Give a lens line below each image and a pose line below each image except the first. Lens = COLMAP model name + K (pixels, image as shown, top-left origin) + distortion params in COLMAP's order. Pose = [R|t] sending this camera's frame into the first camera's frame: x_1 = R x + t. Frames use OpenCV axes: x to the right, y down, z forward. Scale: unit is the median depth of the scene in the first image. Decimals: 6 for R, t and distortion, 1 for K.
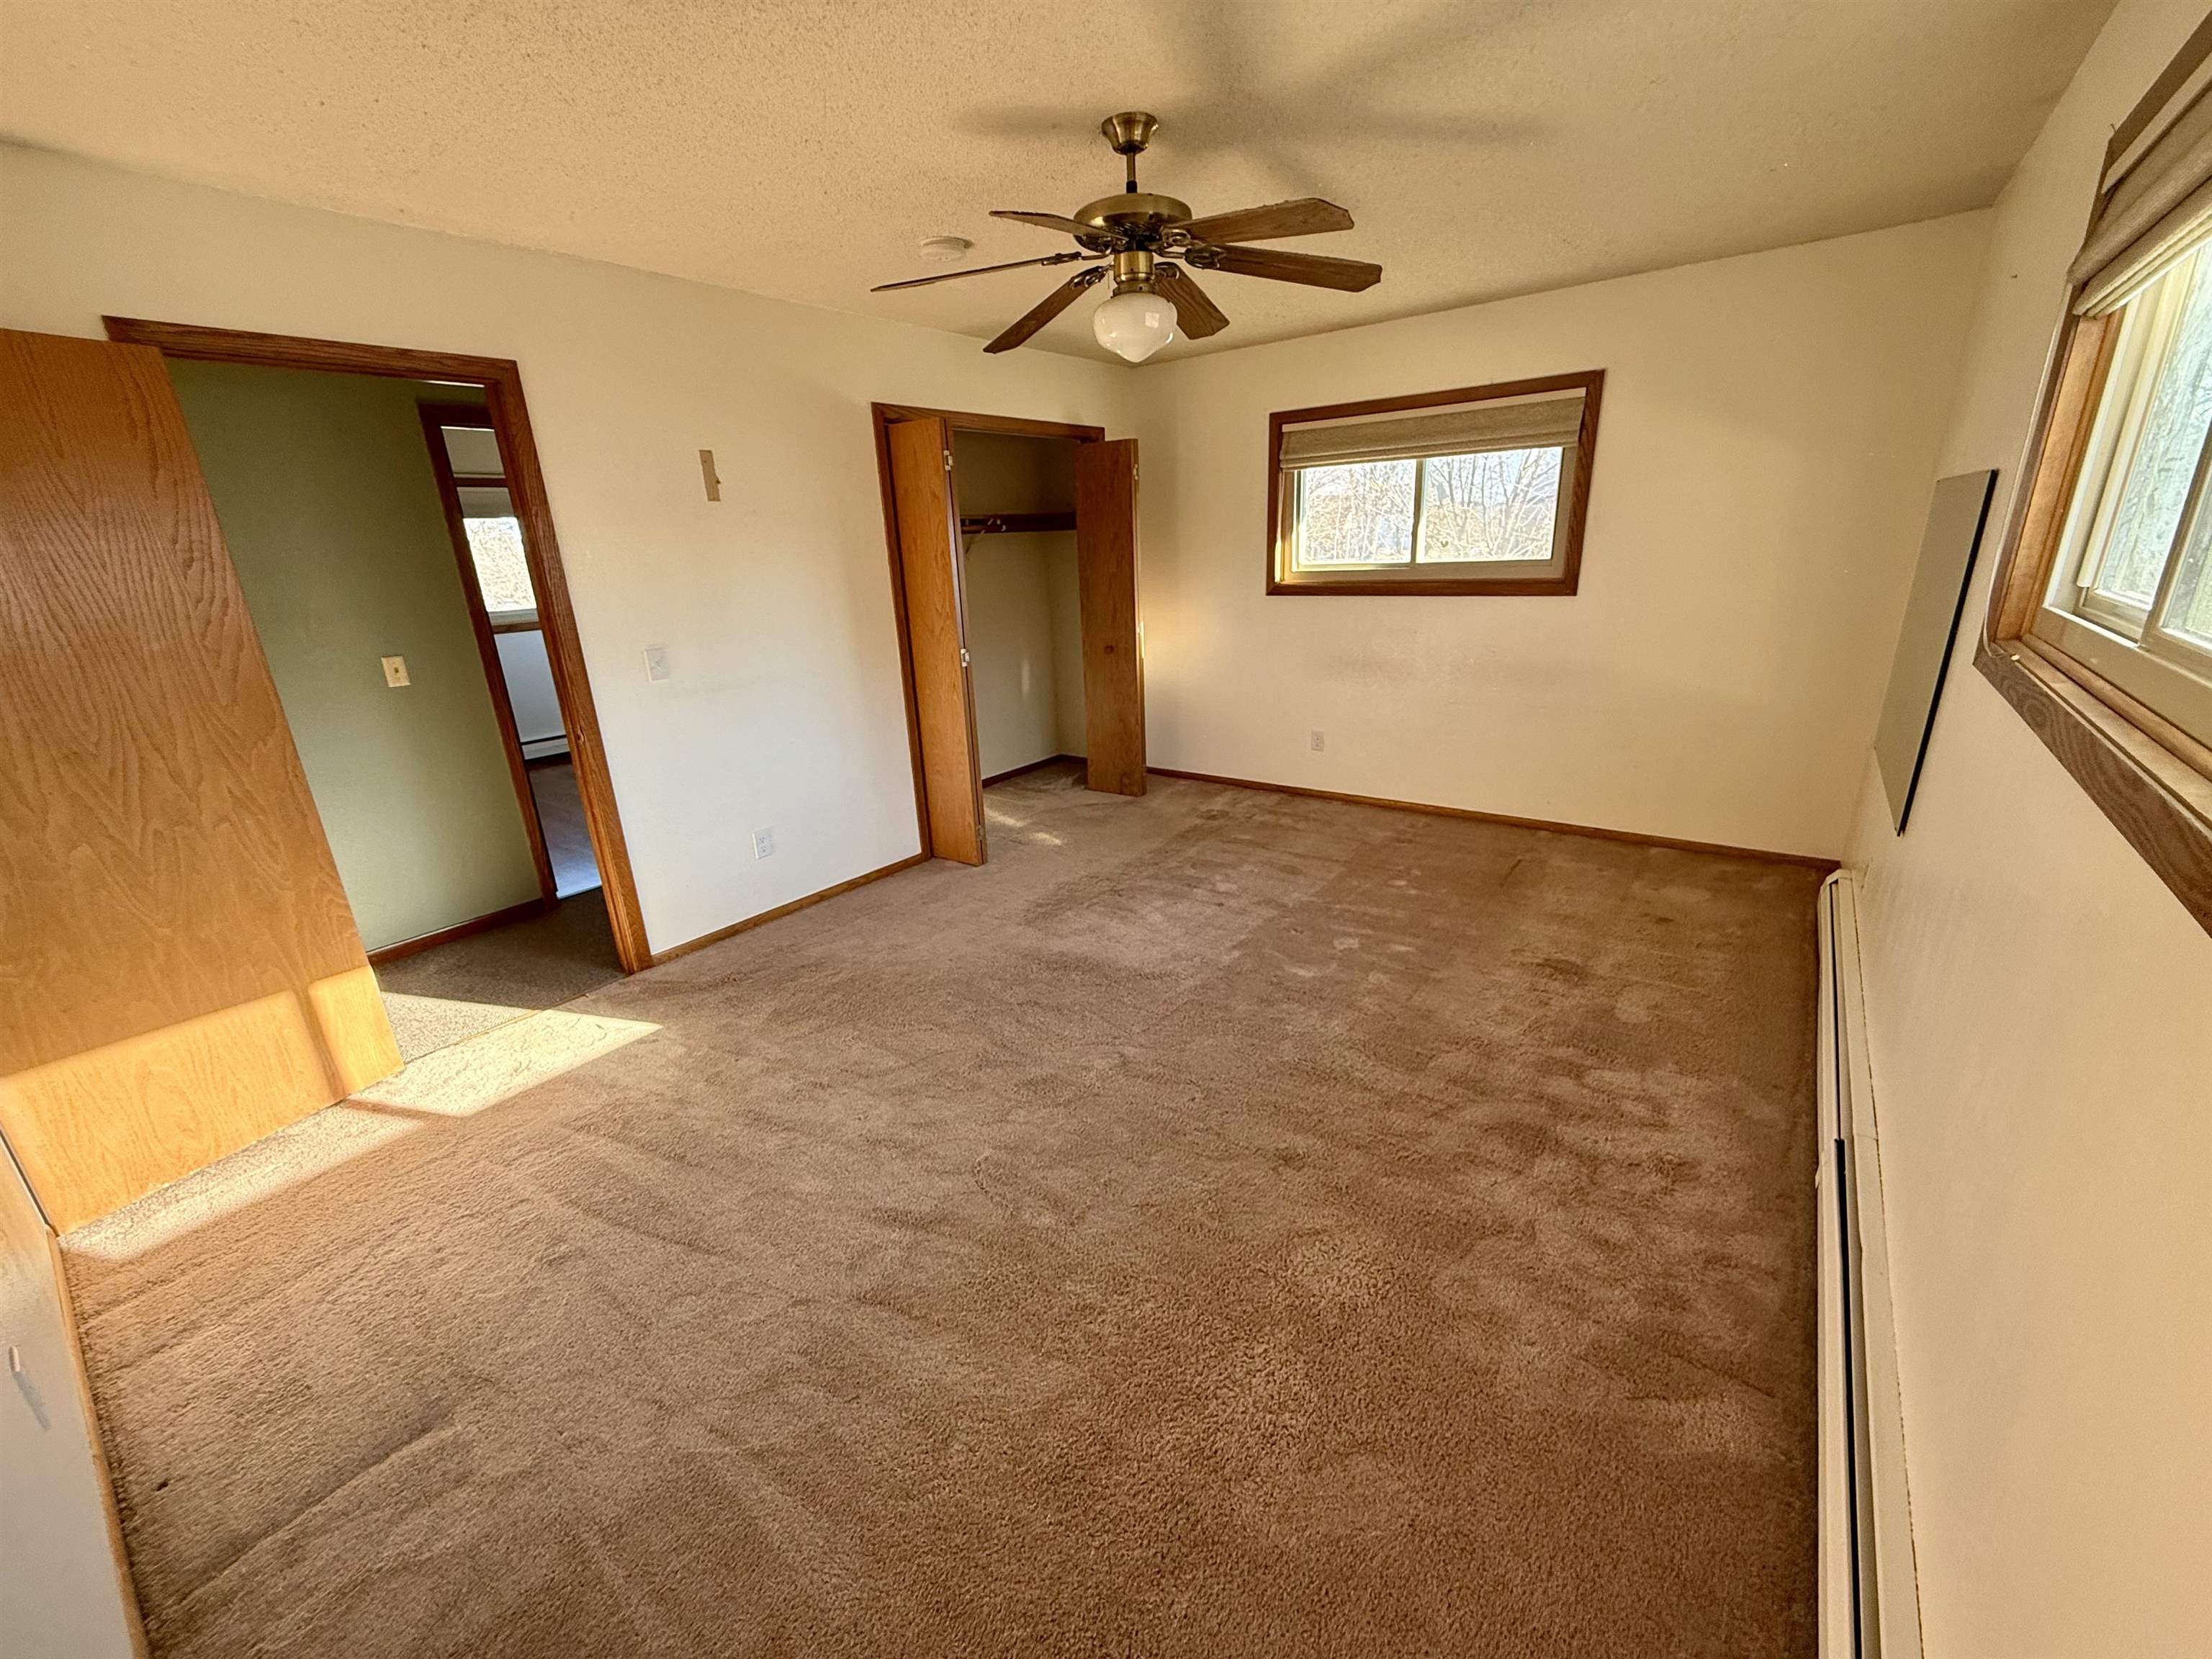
lens RADIAL K [[883.8, 0, 1109.0], [0, 883.8, 841.2], [0, 0, 1]] dist [0.000564, -0.000040]
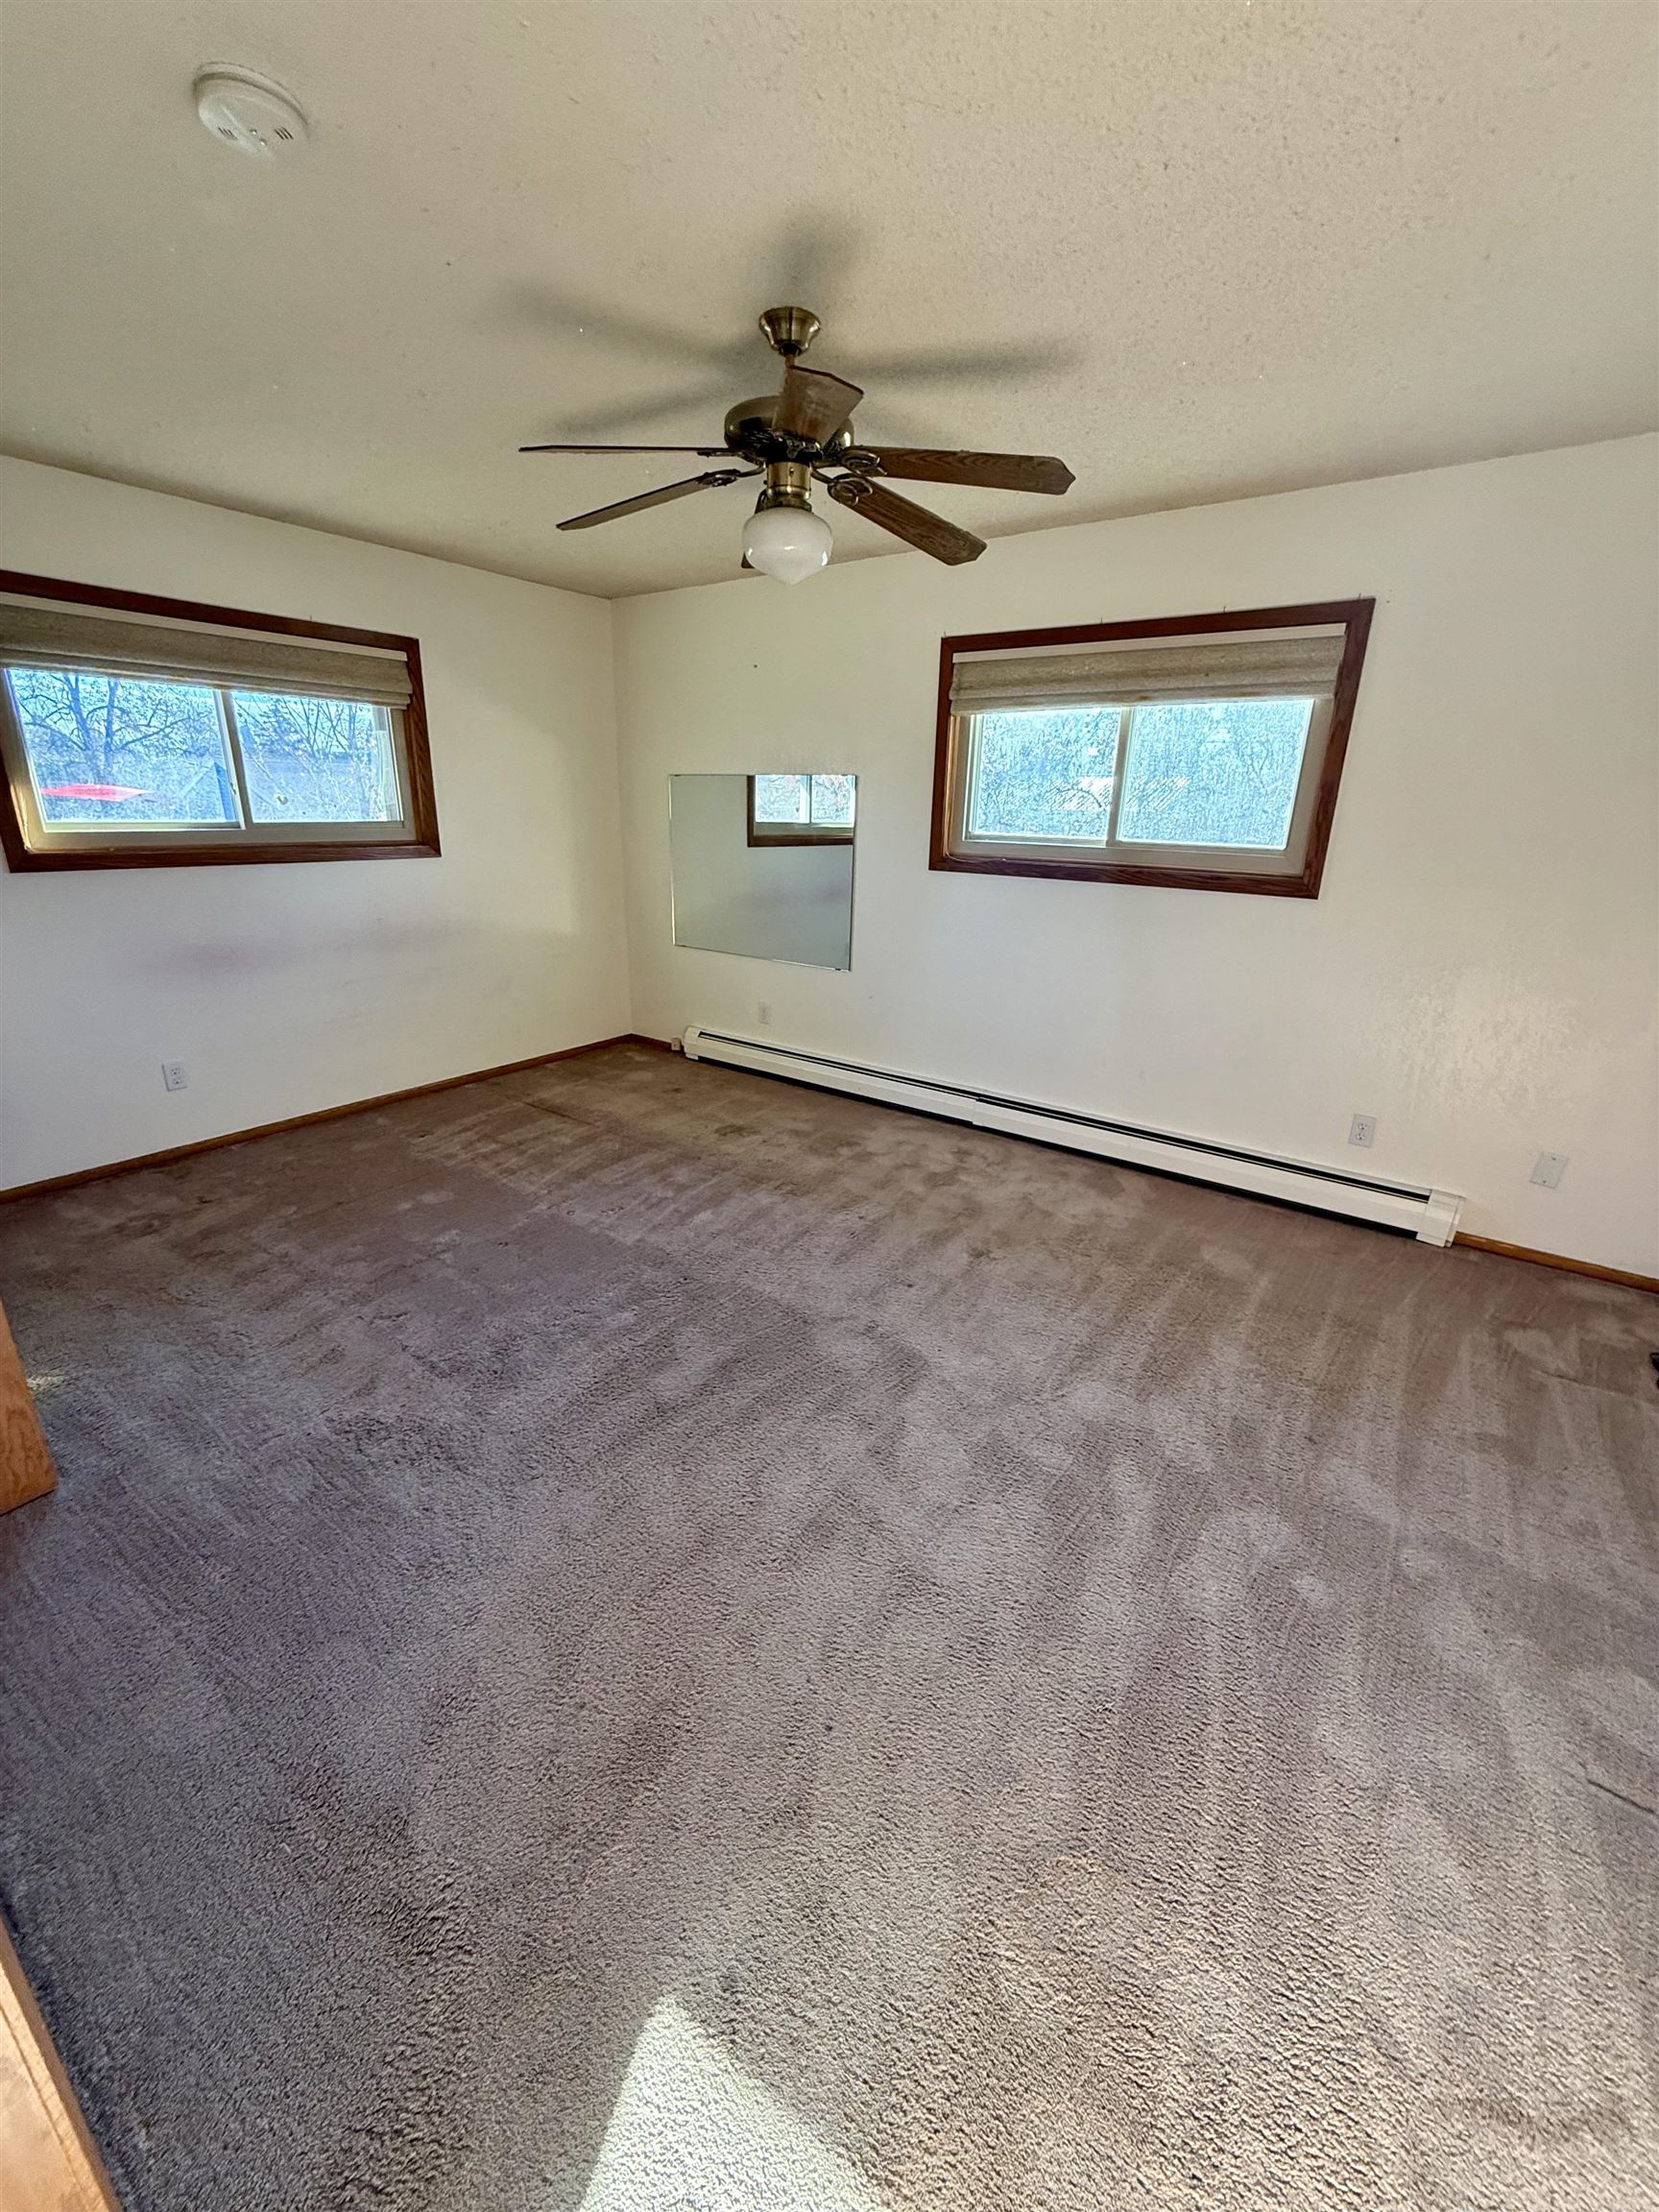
lens RADIAL K [[883.8, 0, 829.5], [0, 883.8, 1106.0], [0, 0, 1]] dist [0.000564, -0.000040]
pose [[-0.023364, -0.284054, 0.958524, -0.700646], [0.308069, 0.910082, 0.277208, -0.197851], [-0.951077, 0.301768, 0.066245, 0.735622]]
